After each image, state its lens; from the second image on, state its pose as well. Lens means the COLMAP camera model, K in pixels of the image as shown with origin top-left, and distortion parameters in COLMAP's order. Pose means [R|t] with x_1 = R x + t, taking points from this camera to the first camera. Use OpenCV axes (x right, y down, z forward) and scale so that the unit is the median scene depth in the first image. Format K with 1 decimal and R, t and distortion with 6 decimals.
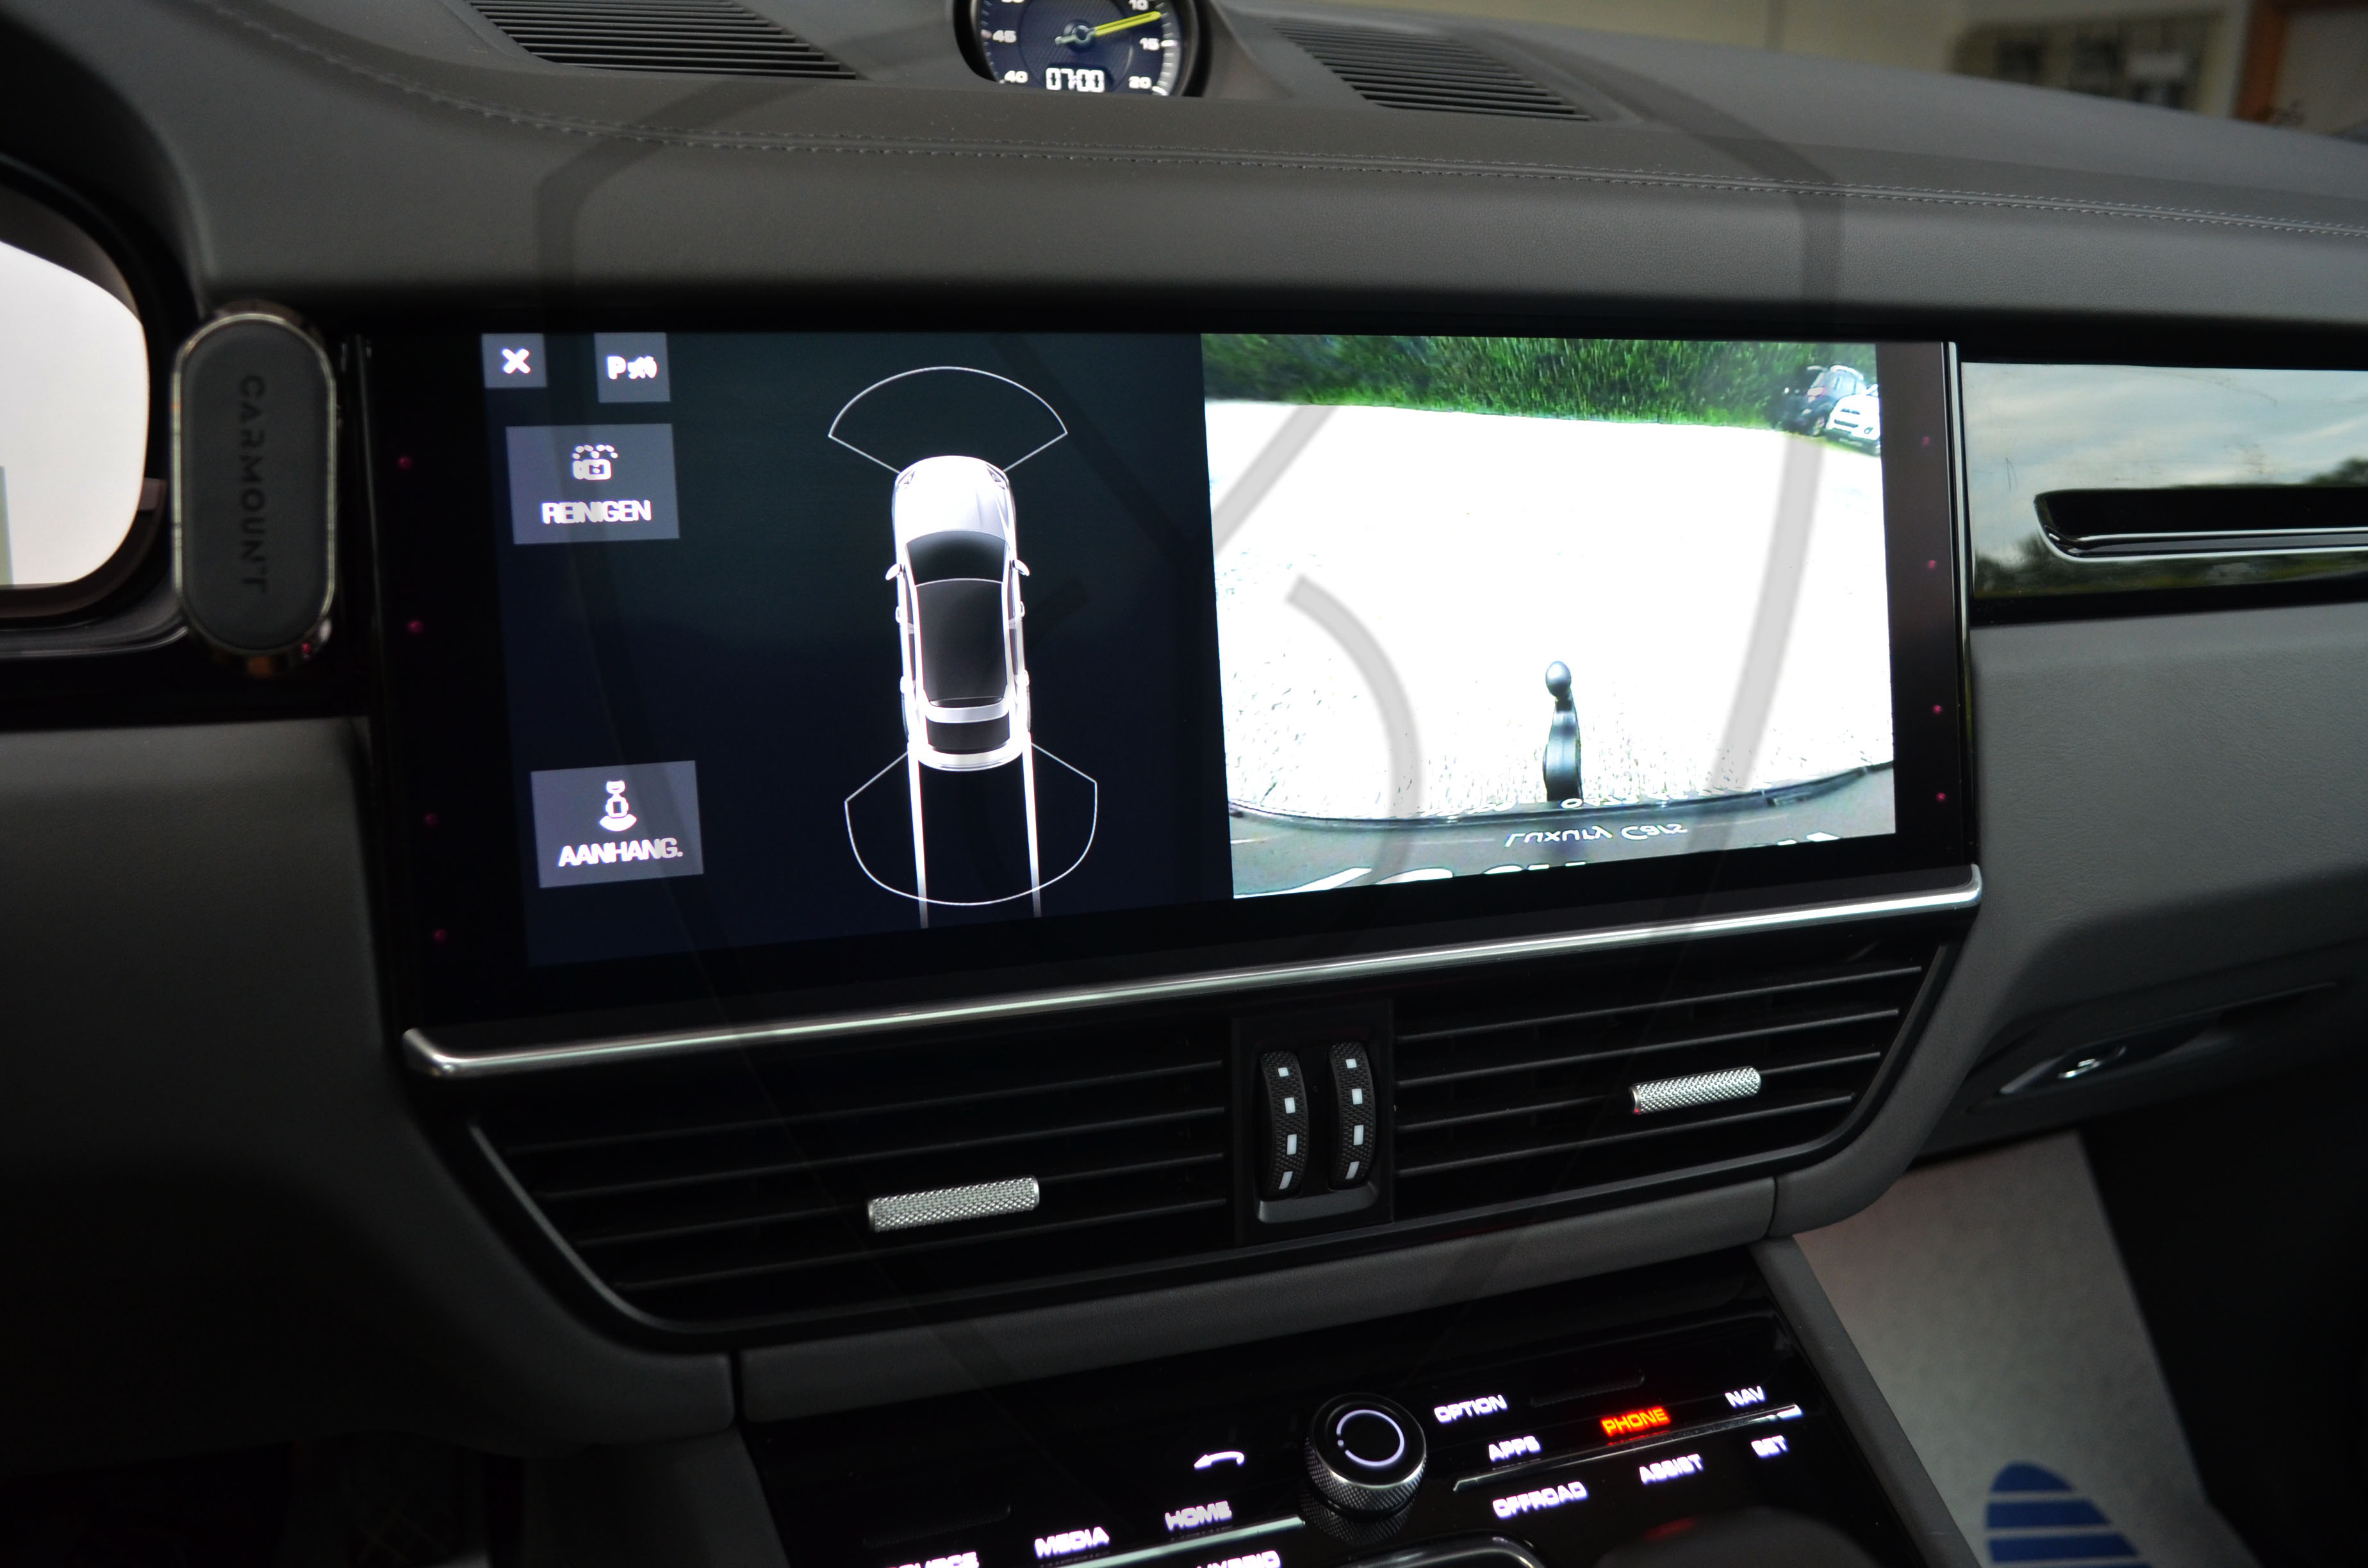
lens RADIAL K [[1825.9, 0, 1184.0], [0, 1825.9, 784.0], [0, 0, 1]] dist [-0.053257, 0.002189]
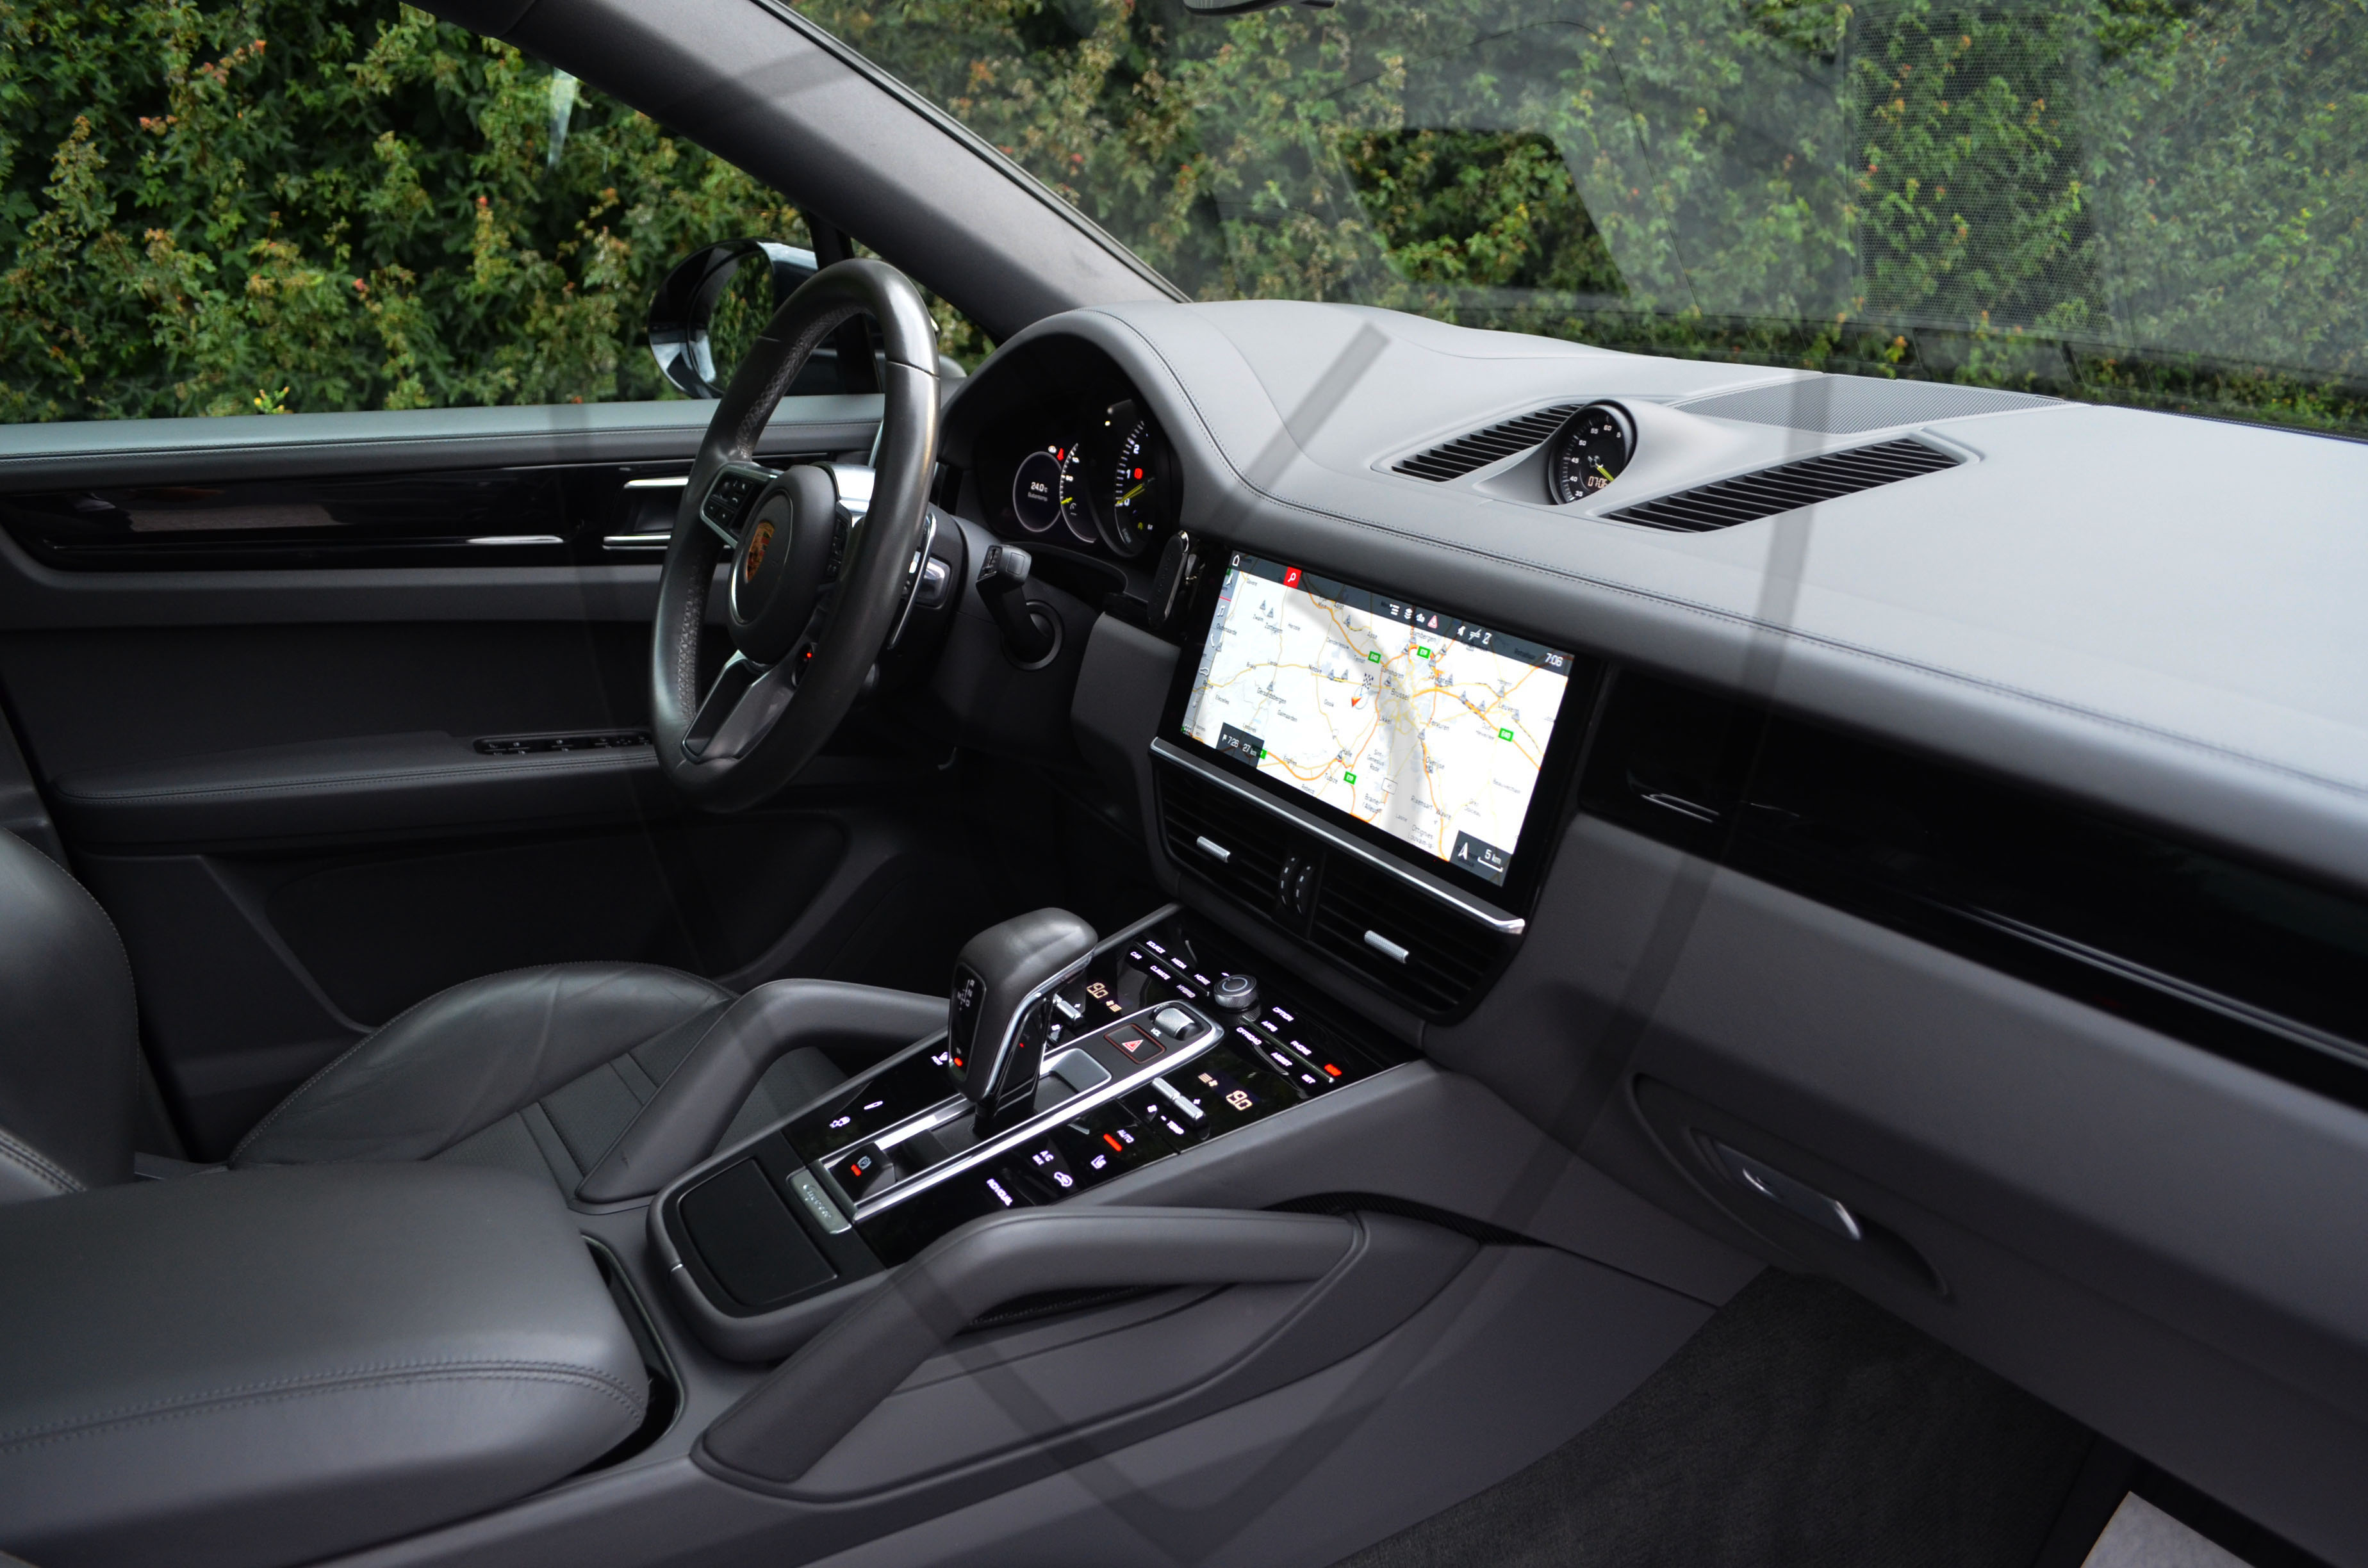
lens RADIAL K [[1849.6, 0, 1184.0], [0, 1849.6, 784.0], [0, 0, 1]] dist [-0.089415, 0.017978]
pose [[0.192741, 0.251672, -0.948426, 2.440609], [-0.334231, 0.925590, 0.177689, -0.352573], [0.922573, 0.282746, 0.262516, 0.115141]]
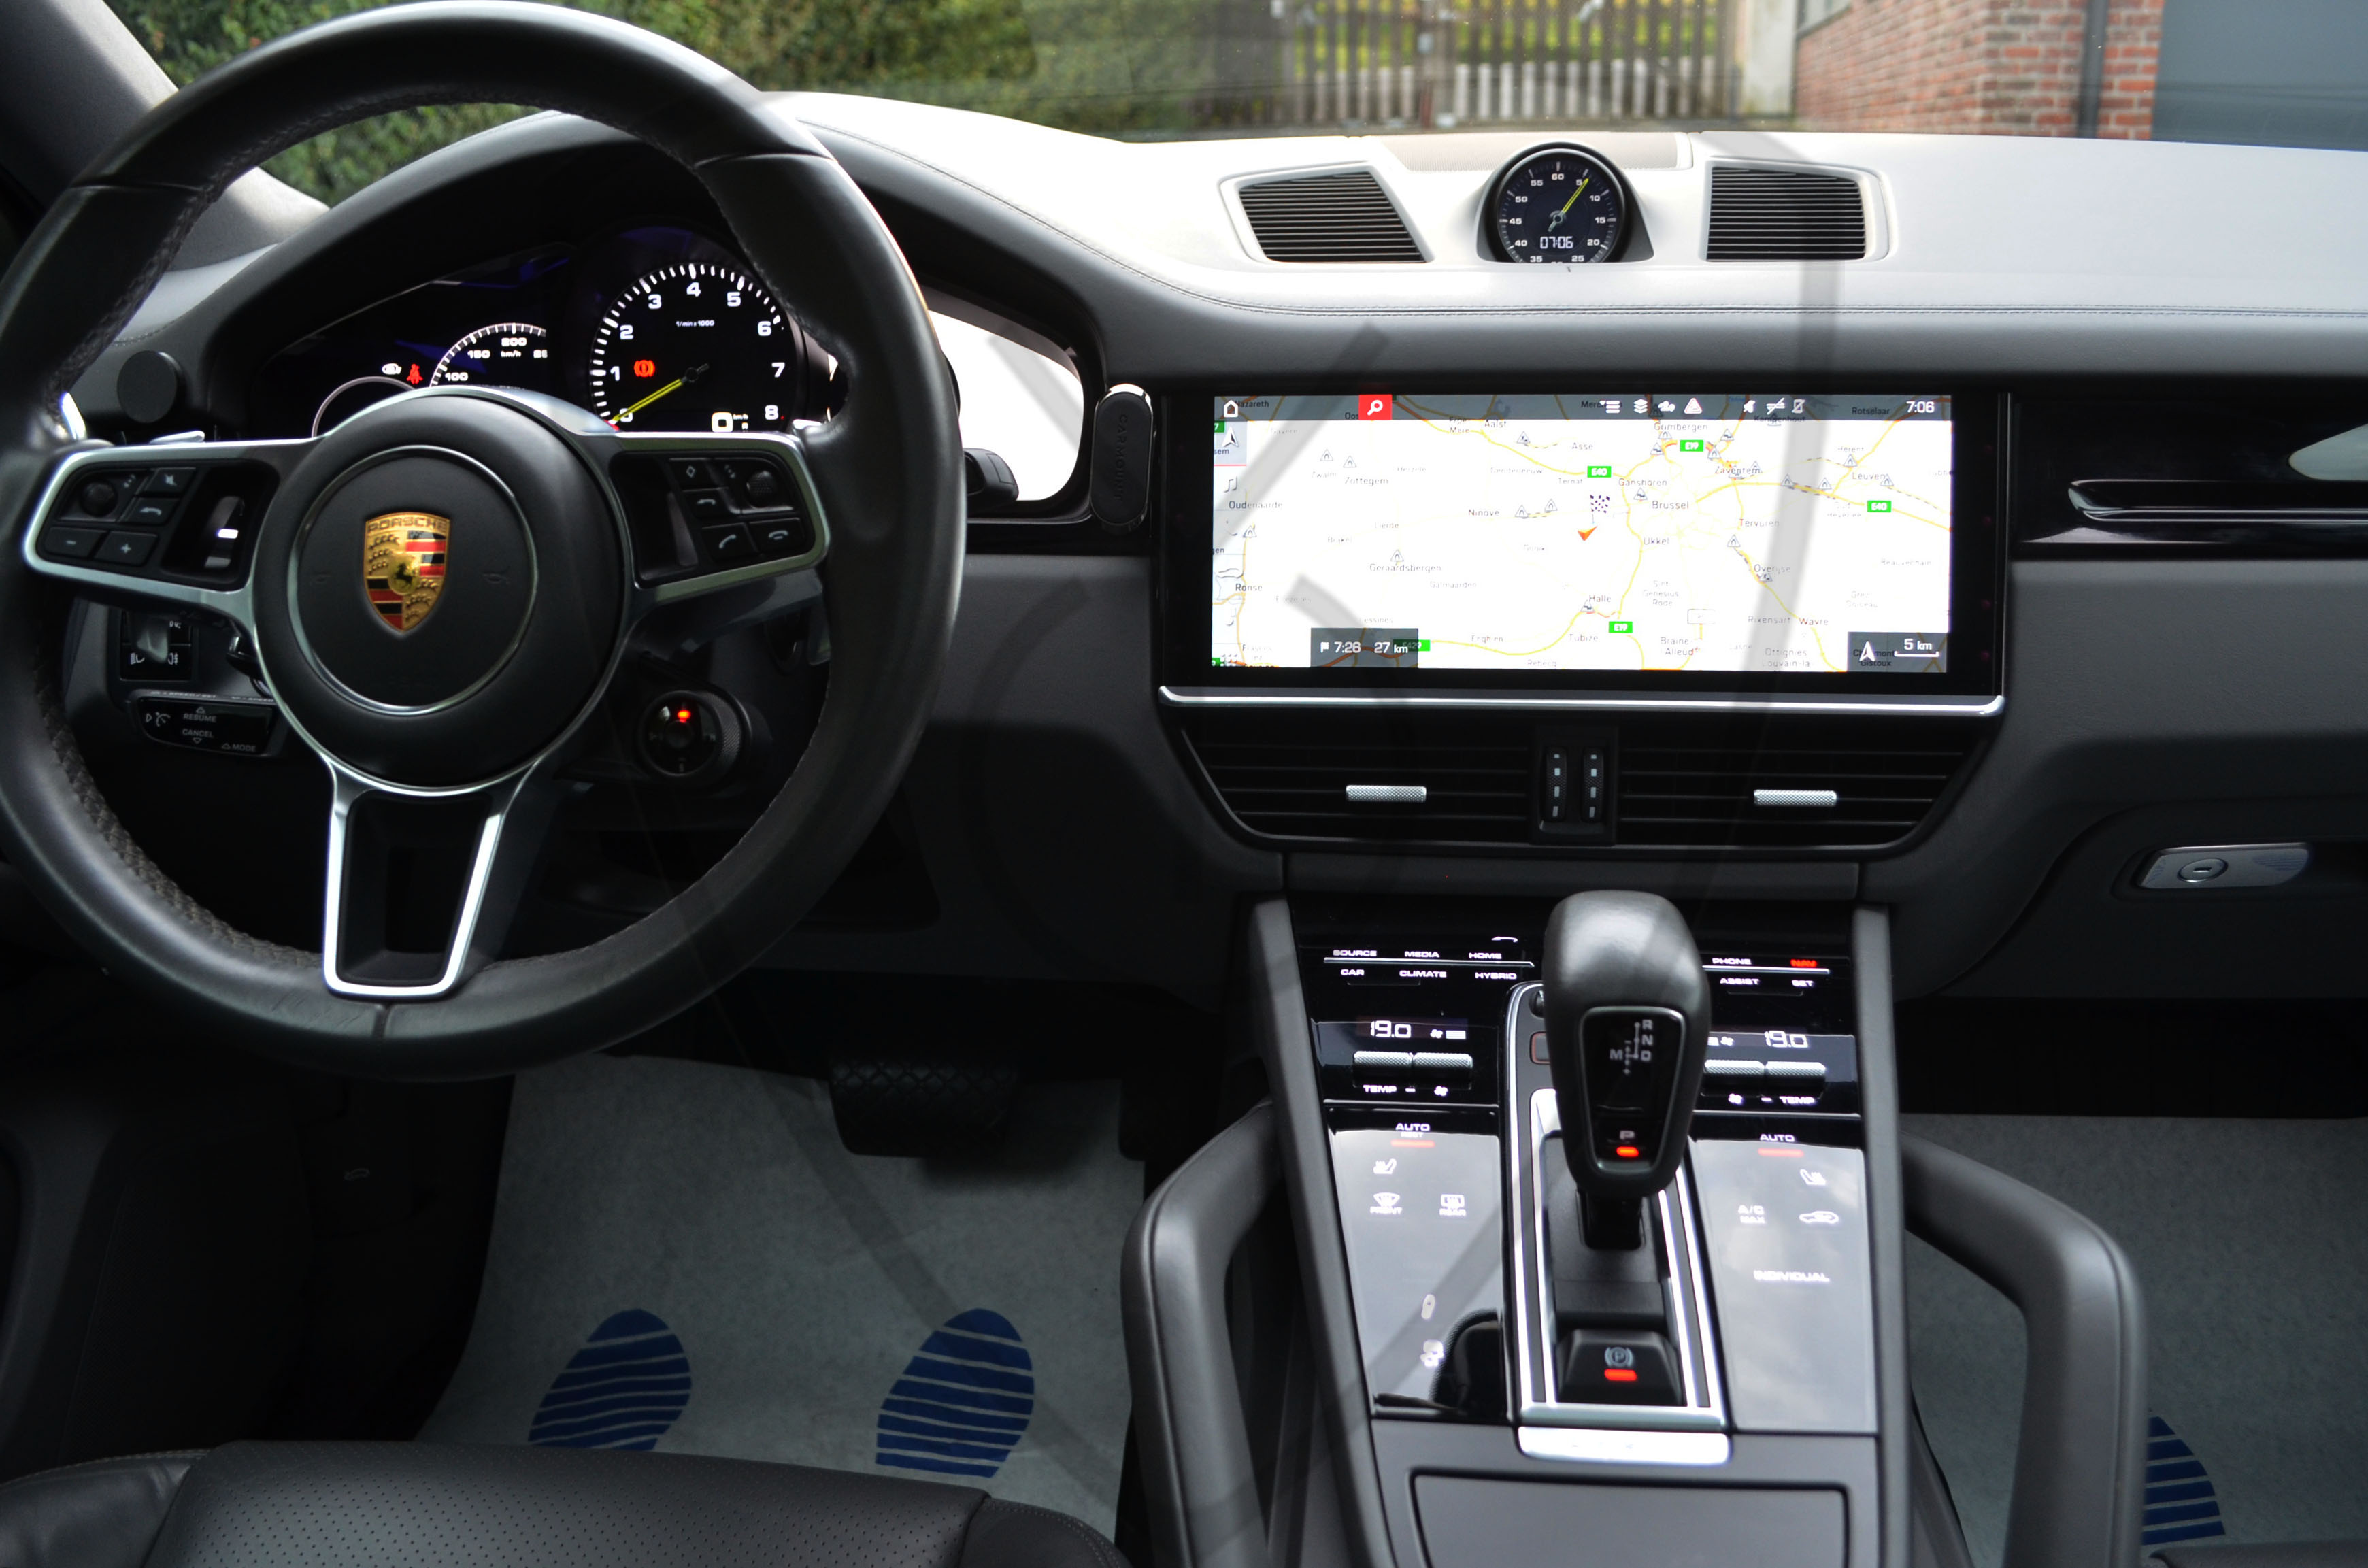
lens RADIAL K [[1971.2, 0, 1178.6], [0, 1971.2, 789.1], [0, 0, 1]] dist [-0.088019, 0.016864]
pose [[0.901086, 0.077275, -0.426699, 0.585101], [-0.081898, 0.996612, 0.007538, 0.203975], [0.425836, 0.028154, 0.904362, -1.102190]]
